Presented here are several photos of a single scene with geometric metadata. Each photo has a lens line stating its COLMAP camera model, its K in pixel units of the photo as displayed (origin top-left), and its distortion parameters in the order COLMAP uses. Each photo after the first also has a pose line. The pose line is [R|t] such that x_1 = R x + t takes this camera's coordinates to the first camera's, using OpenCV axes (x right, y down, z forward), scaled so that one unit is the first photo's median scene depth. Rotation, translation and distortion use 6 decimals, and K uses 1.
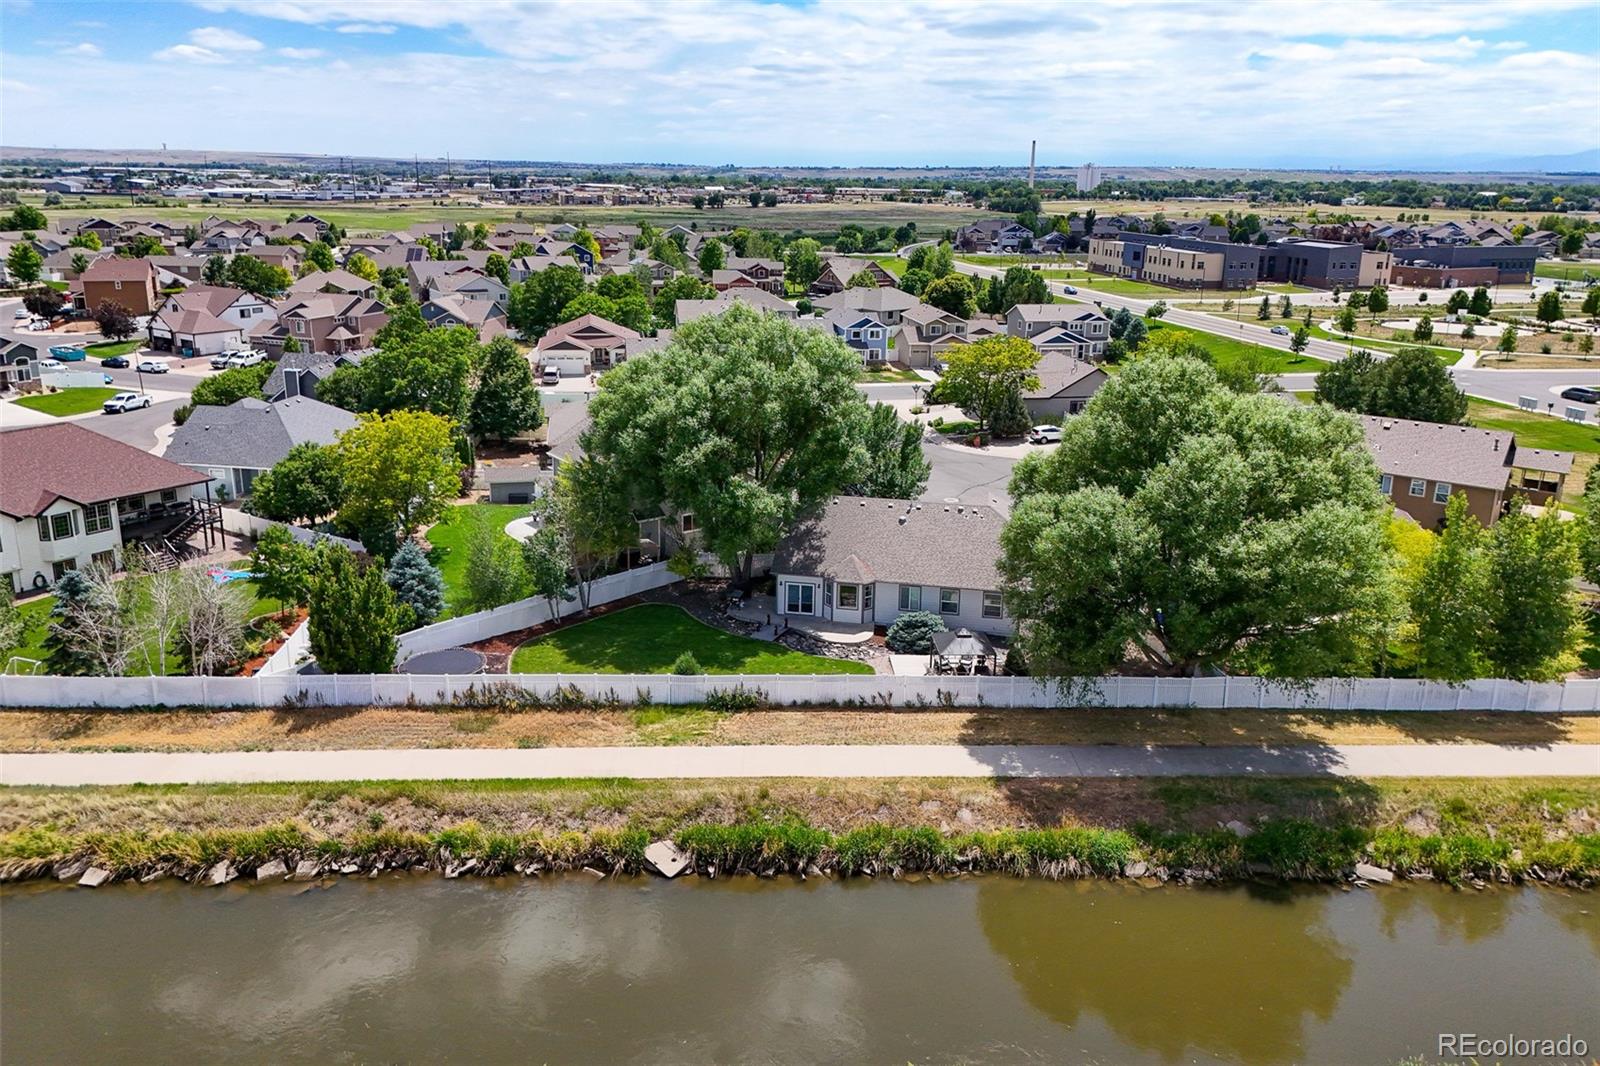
lens RADIAL K [[1173.6, 0, 789.5], [0, 1173.6, 463.5], [0, 0, 1]] dist [0.089833, -0.115959]
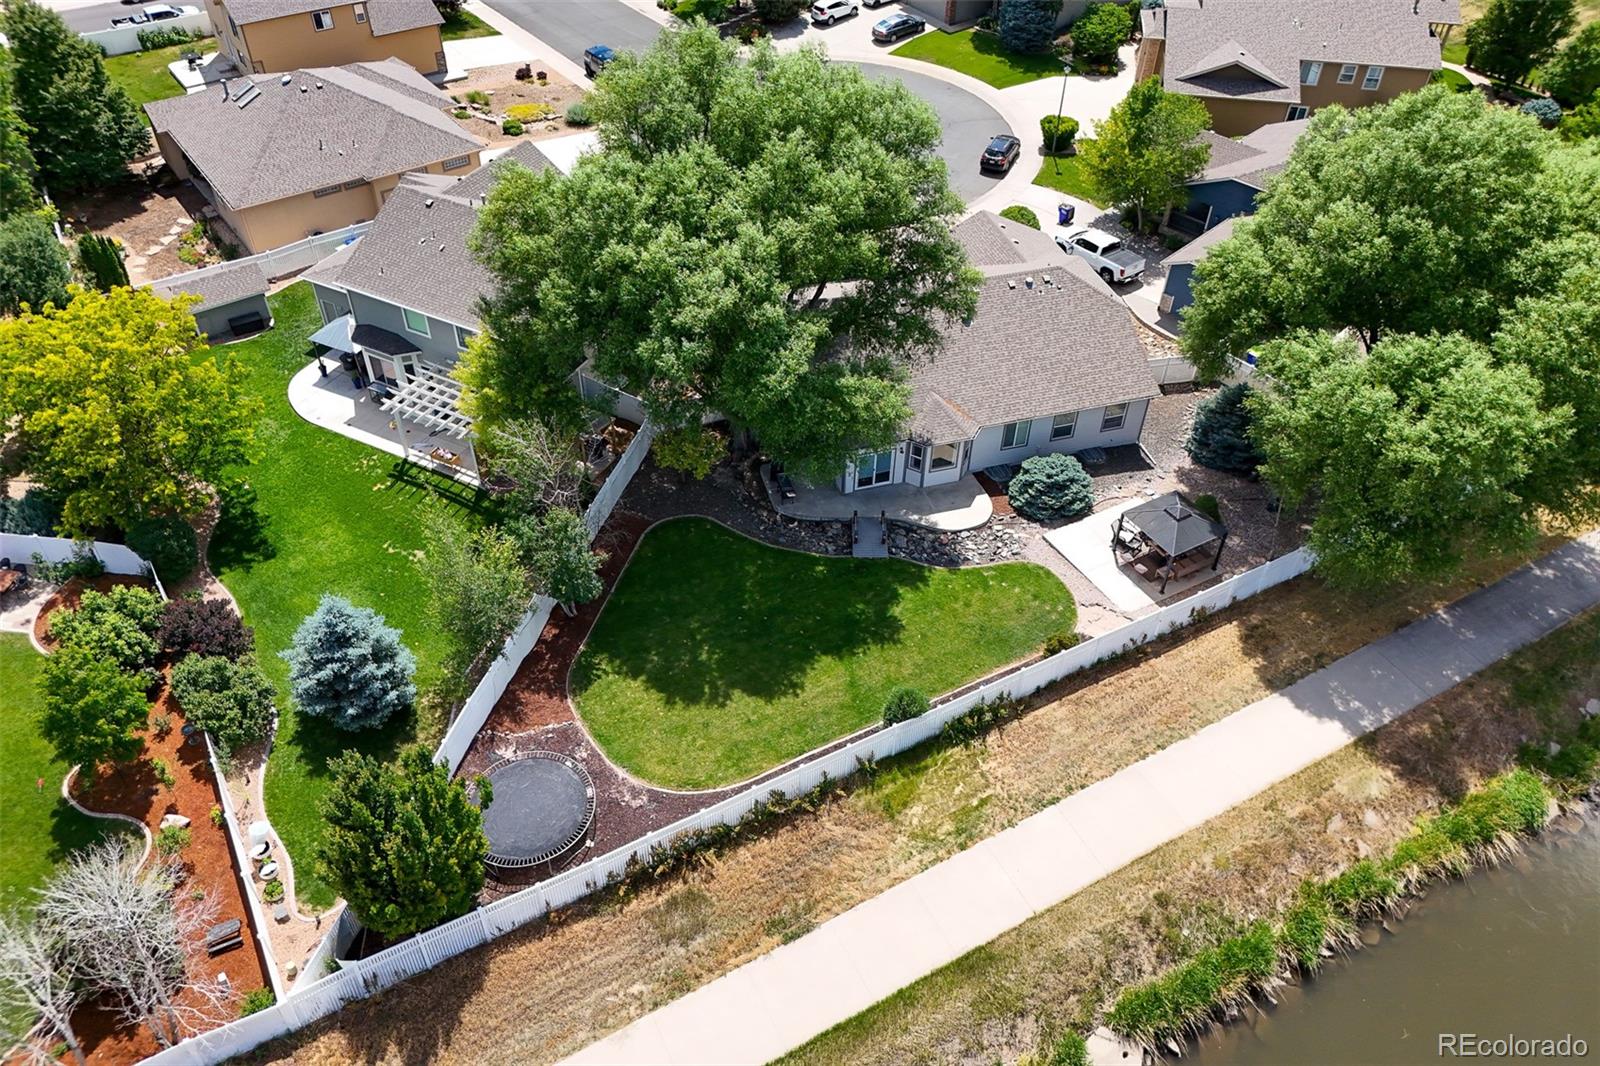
lens RADIAL K [[1182.8, 0, 795.7], [0, 1182.8, 489.1], [0, 0, 1]] dist [0.093043, -0.117111]
pose [[0.891437, -0.297902, 0.341460, -0.120173], [0.106417, 0.870086, 0.481275, -0.096510], [-0.440473, -0.392689, 0.807328, 0.178022]]
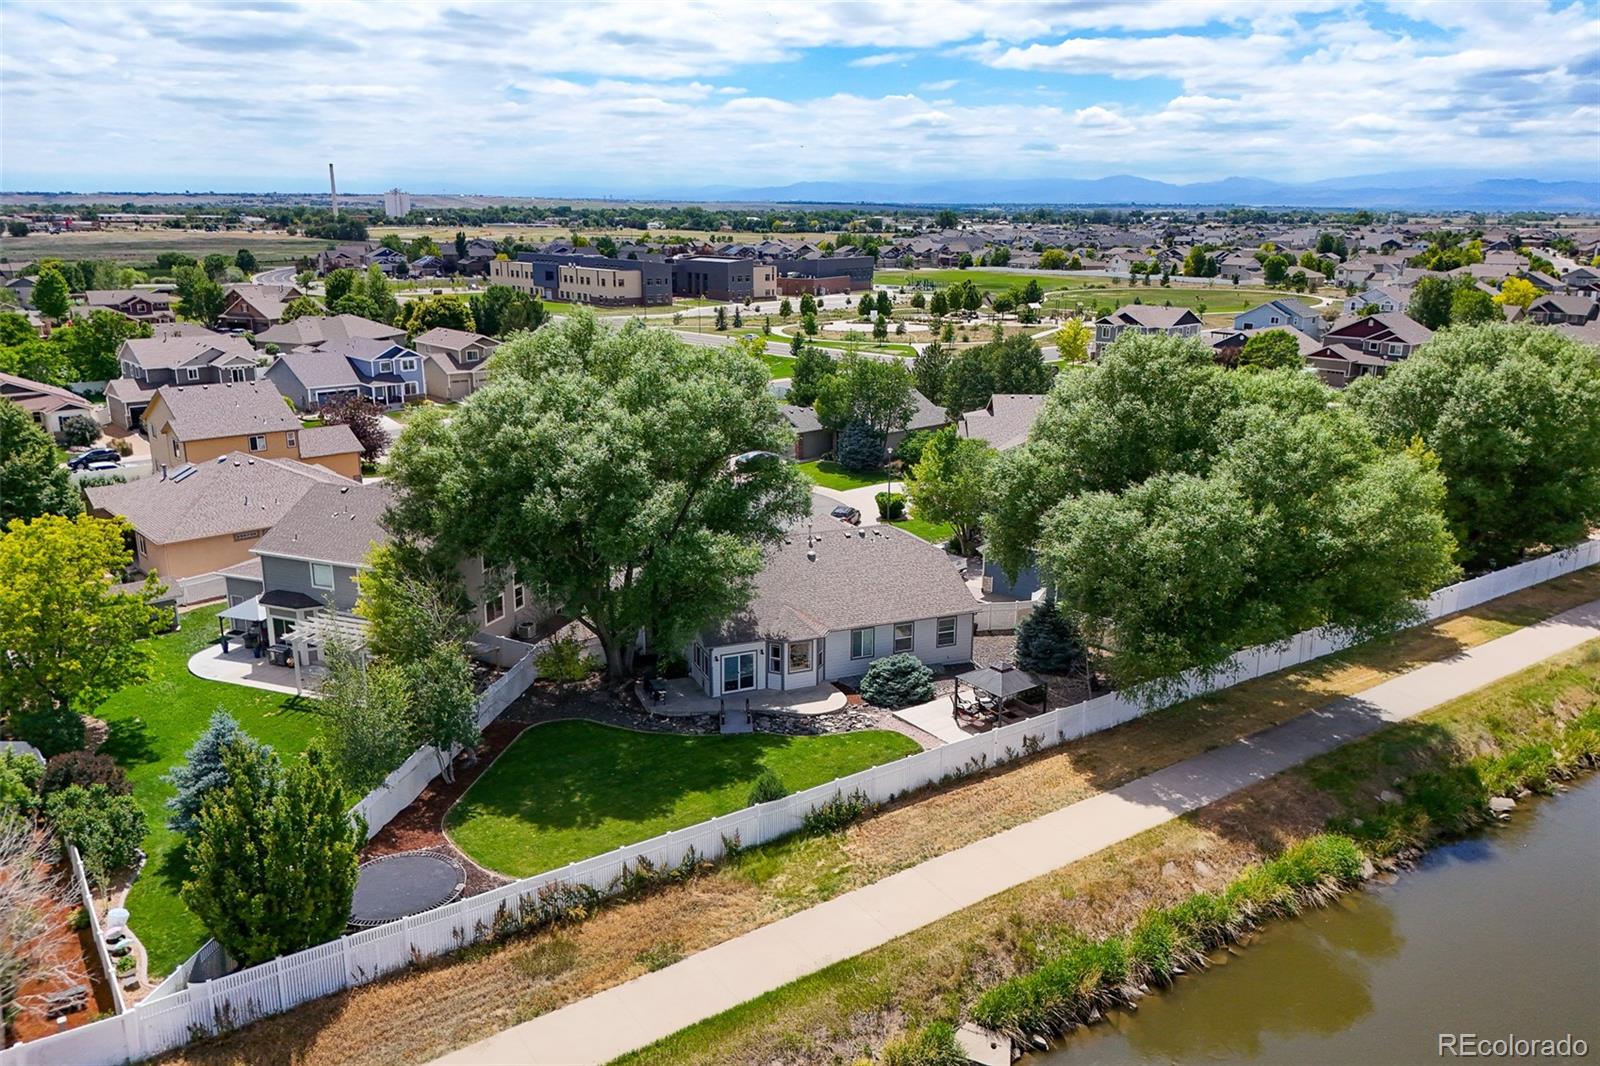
lens RADIAL K [[1179.3, 0, 796.7], [0, 1179.3, 505.2], [0, 0, 1]] dist [0.069608, -0.070415]
pose [[0.840924, -0.139143, 0.522959, -0.151670], [0.134007, 0.989823, 0.047876, -0.013021], [-0.524299, 0.029820, 0.851012, 0.121047]]
